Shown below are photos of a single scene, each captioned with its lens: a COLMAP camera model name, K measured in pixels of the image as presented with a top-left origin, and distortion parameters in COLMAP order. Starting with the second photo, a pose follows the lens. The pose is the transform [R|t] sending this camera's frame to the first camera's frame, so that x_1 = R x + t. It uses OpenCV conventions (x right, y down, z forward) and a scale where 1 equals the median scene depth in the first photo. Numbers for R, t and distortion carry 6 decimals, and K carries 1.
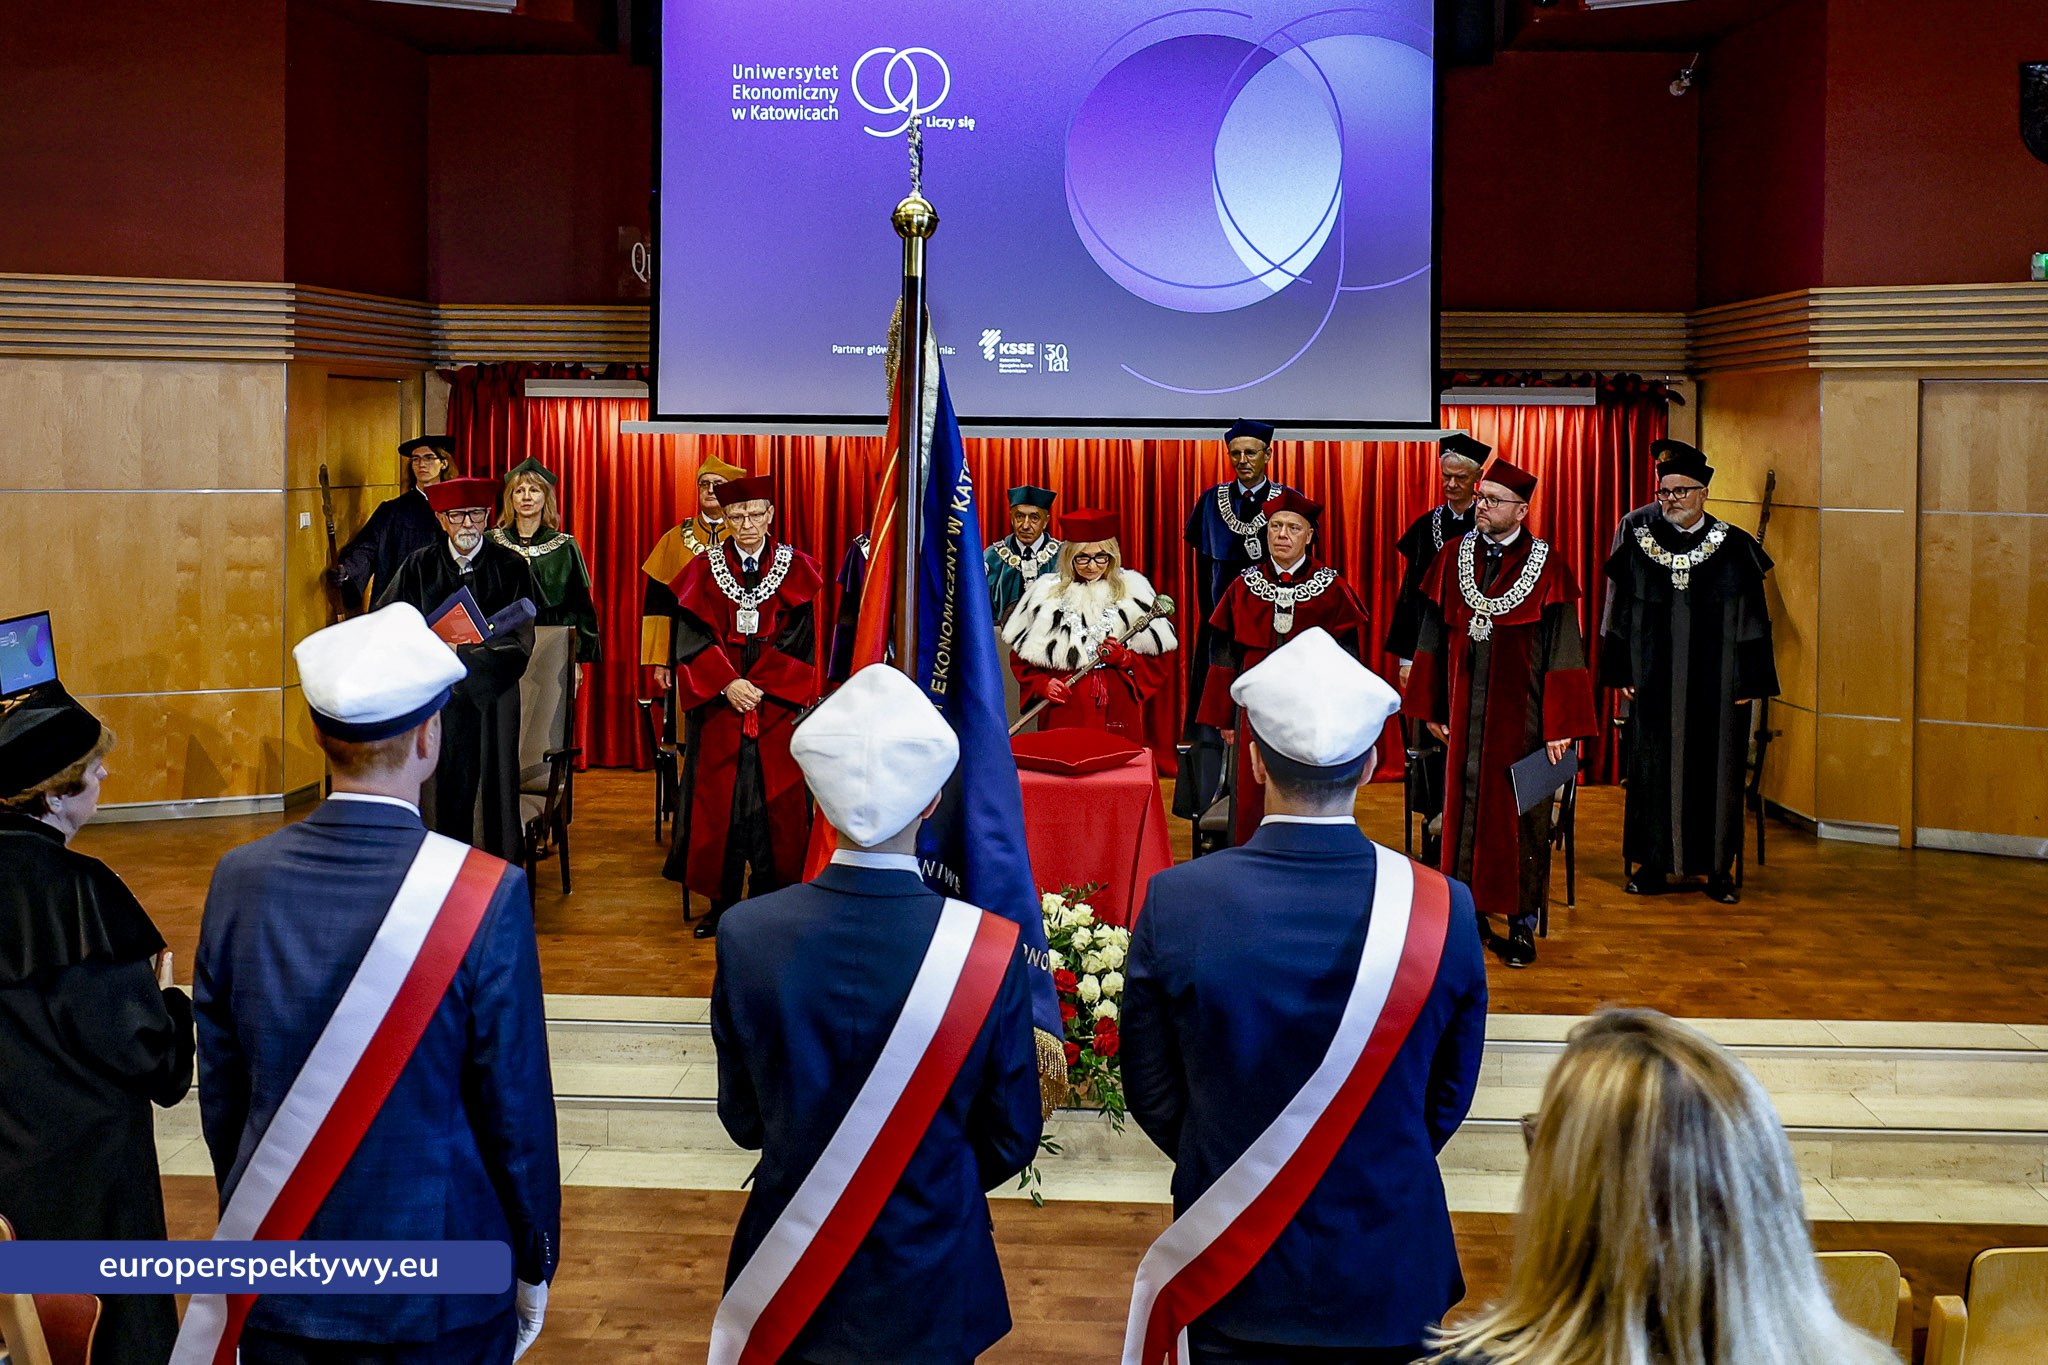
lens RADIAL K [[1853.7, 0, 1051.3], [0, 1853.7, 470.7], [0, 0, 1]] dist [-0.004177, 0.001227]
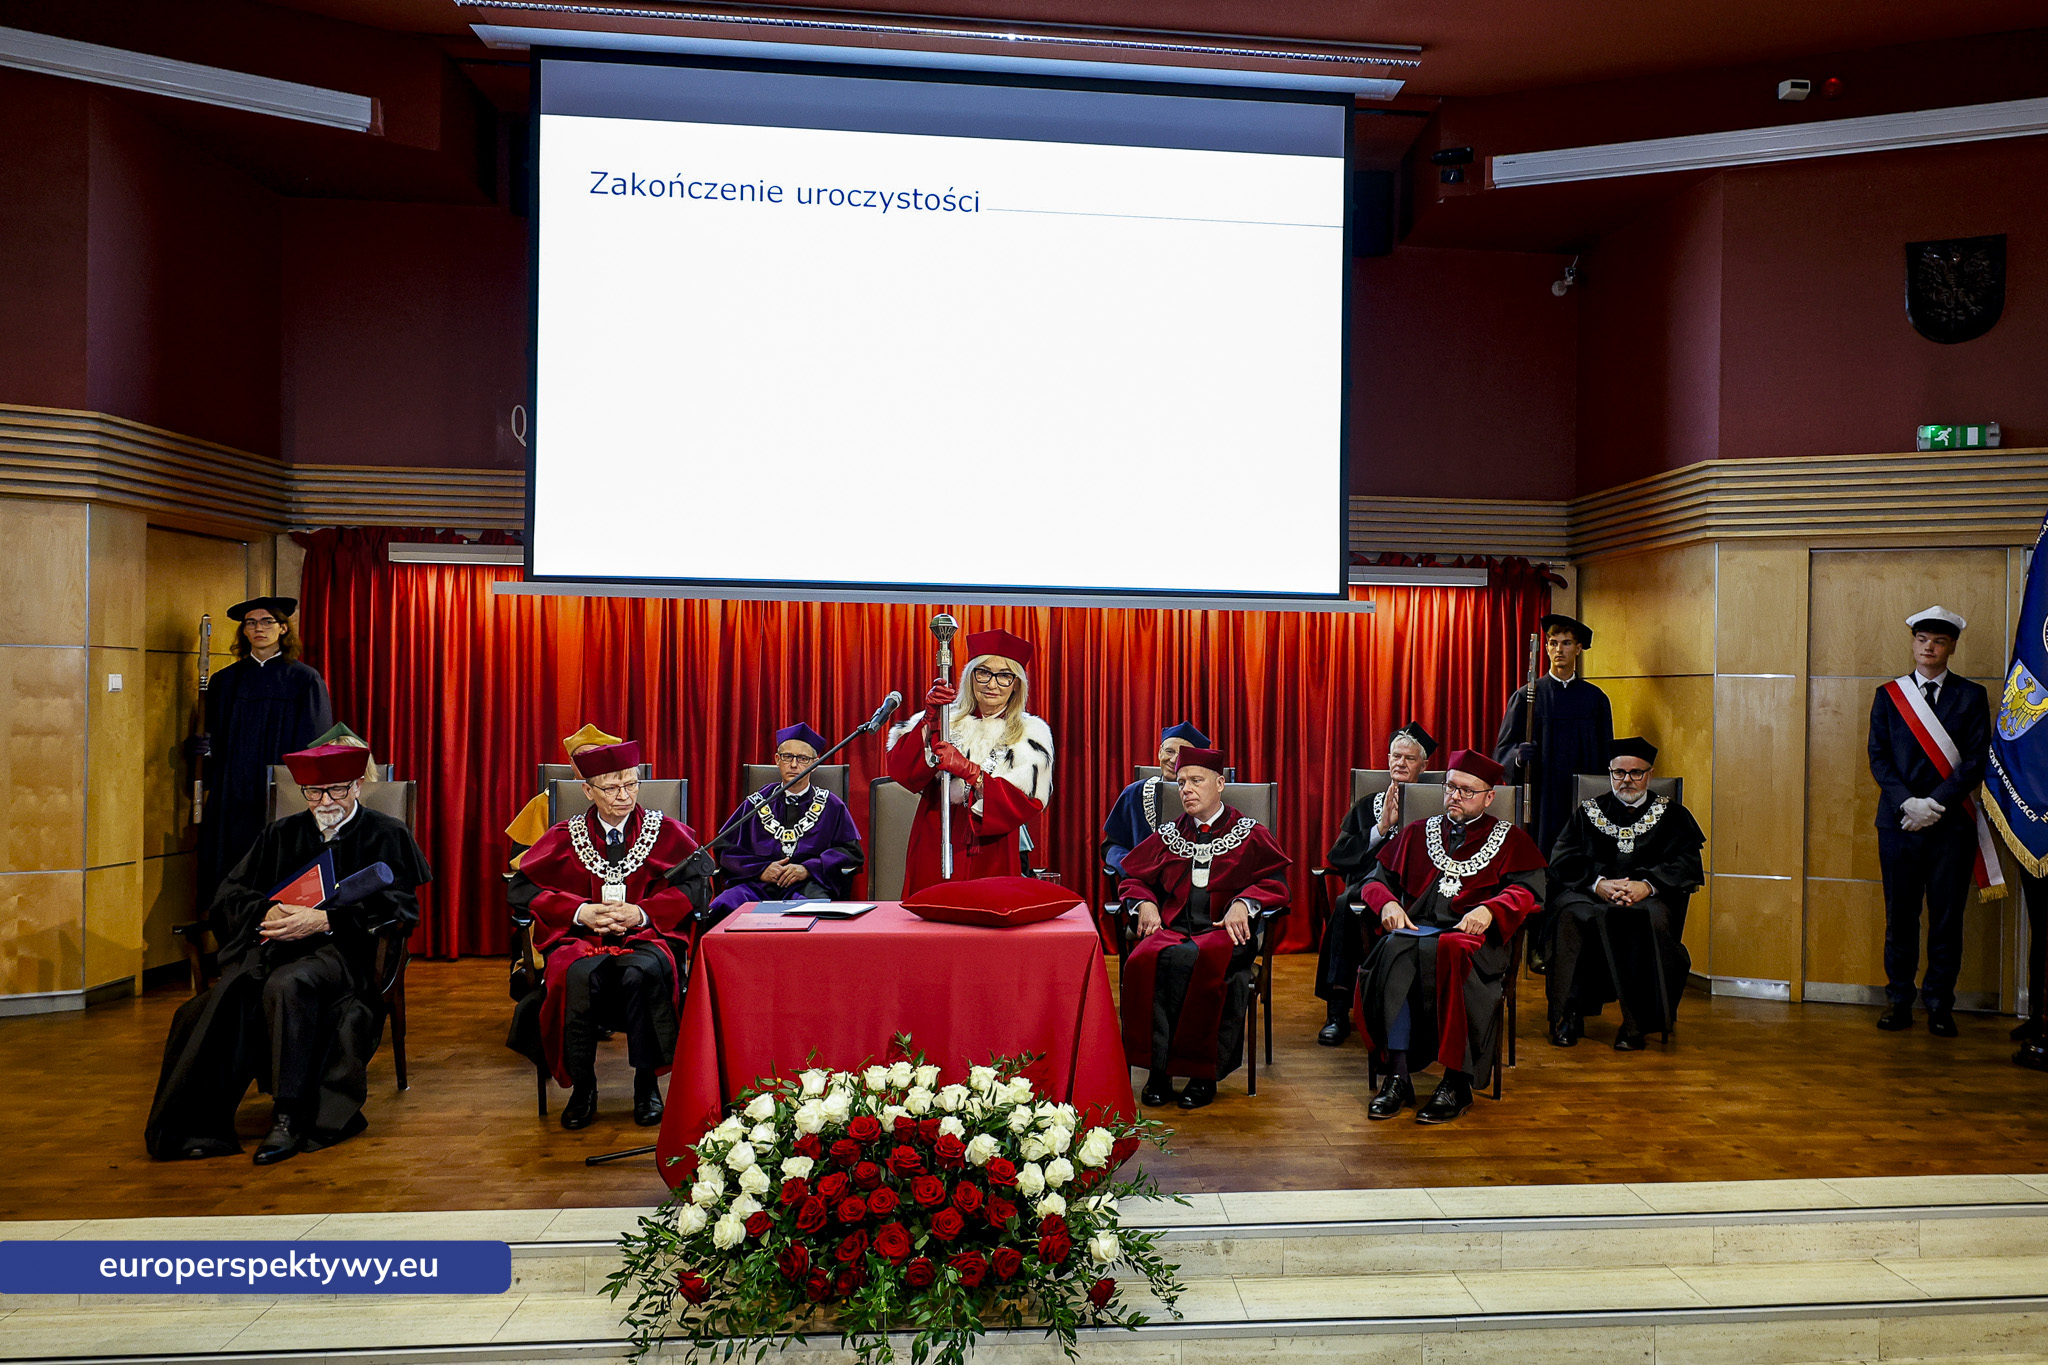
lens RADIAL K [[1560.6, 0, 1178.3], [0, 1560.6, 717.4], [0, 0, 1]] dist [0.002736, -0.001632]
pose [[0.988040, 0.002432, 0.154181, -0.013836], [-0.002117, 0.999995, -0.002206, 0.047601], [-0.154185, 0.001853, 0.988040, 0.191636]]
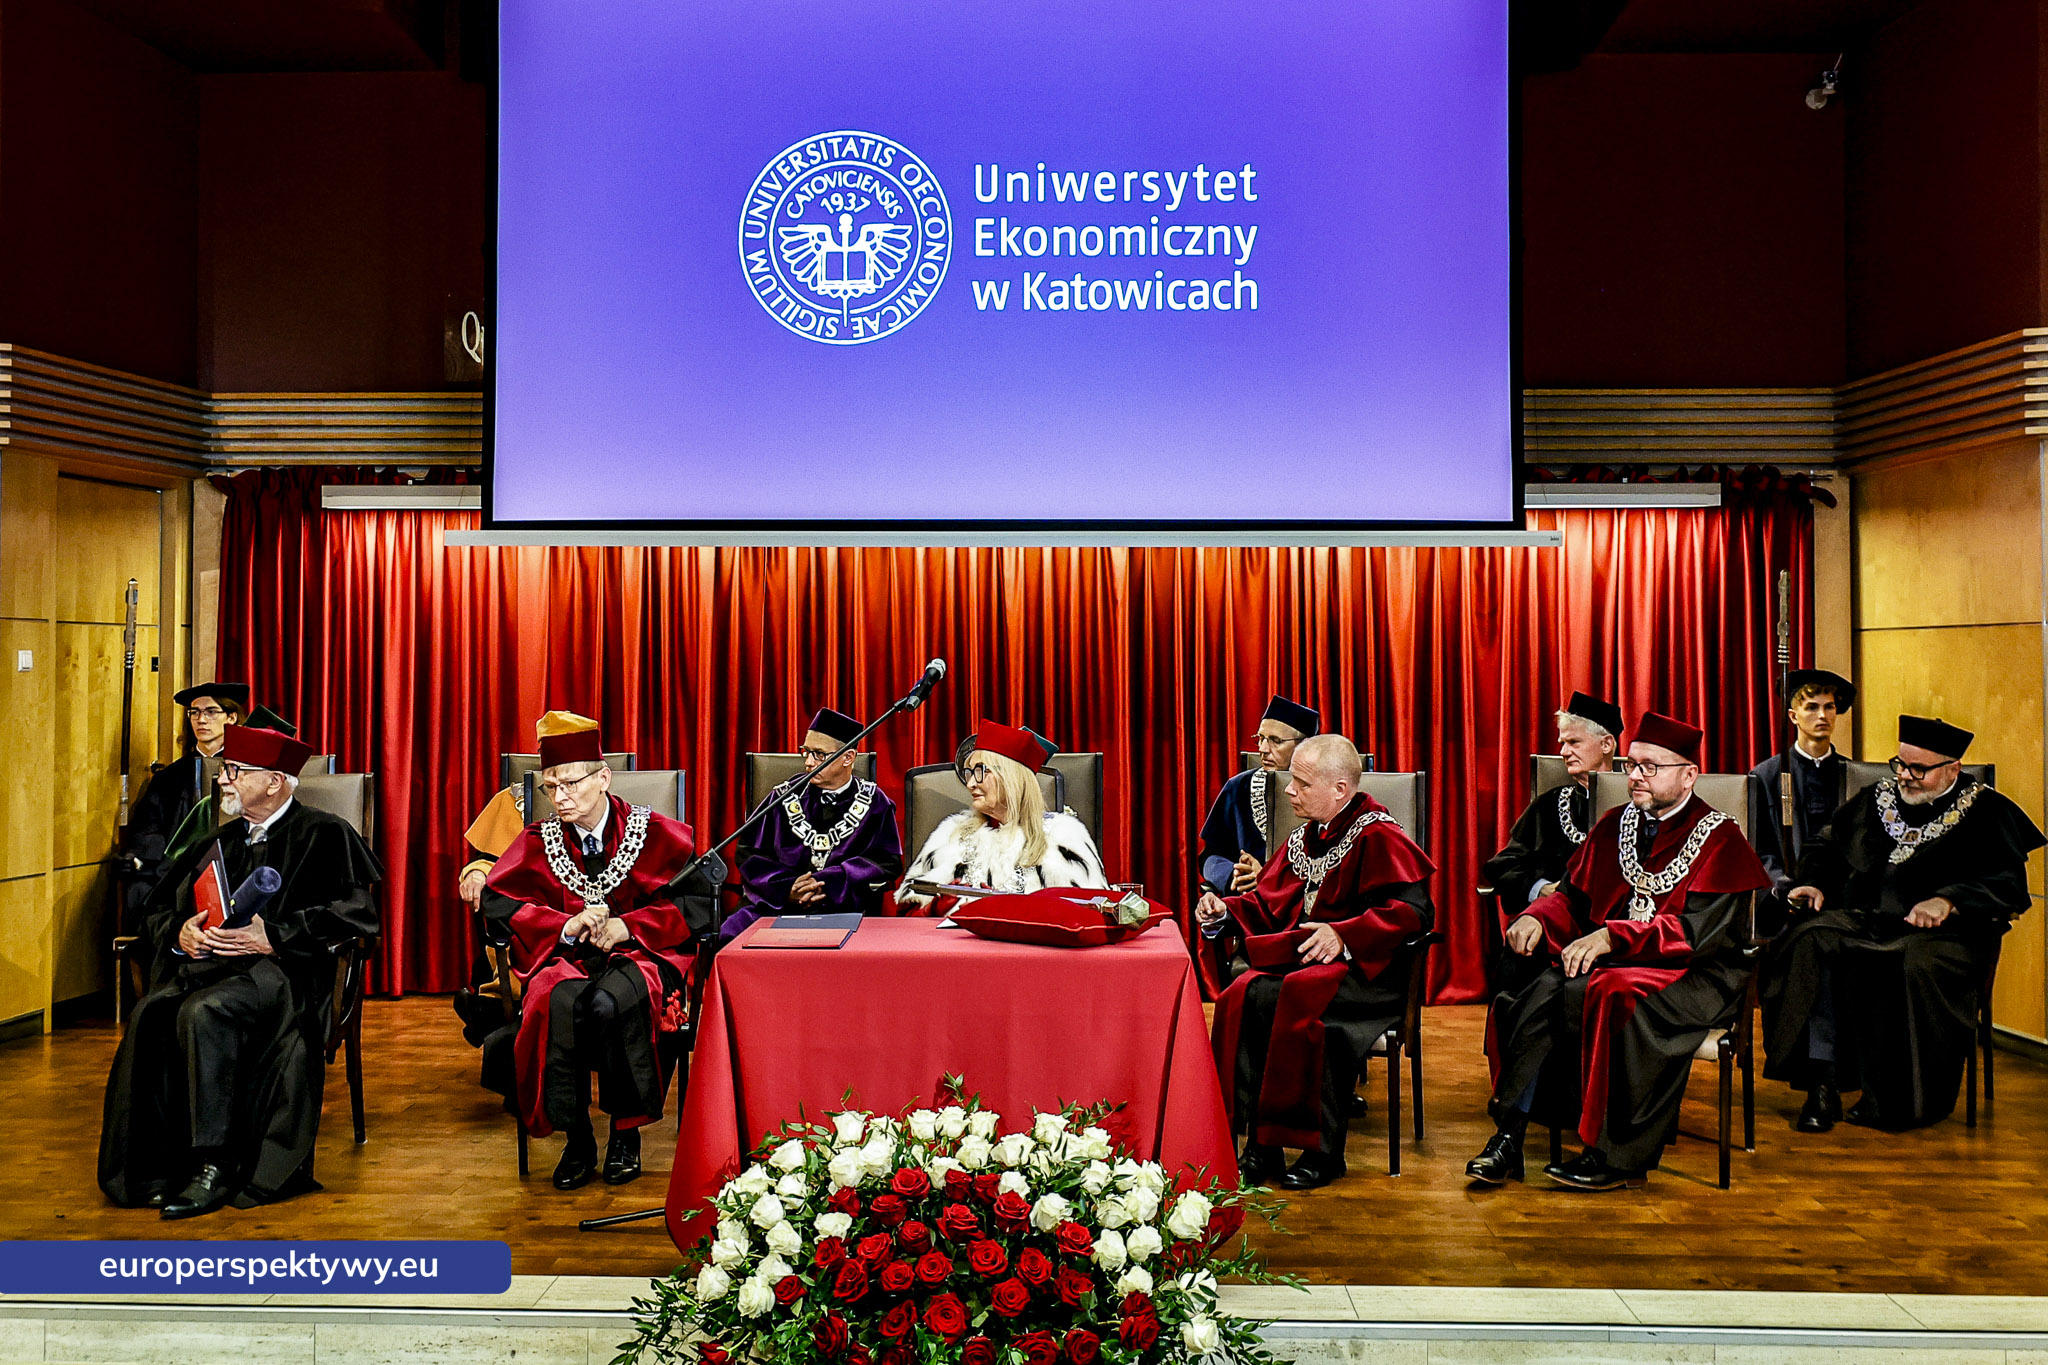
lens RADIAL K [[2166.1, 0, 970.6], [0, 2166.1, 622.3], [0, 0, 1]] dist [0.007262, -0.013606]
pose [[0.999972, -0.007213, -0.001824, -0.016991], [0.007145, 0.999362, -0.034996, 0.048725], [0.002075, 0.034982, 0.999386, 0.126370]]
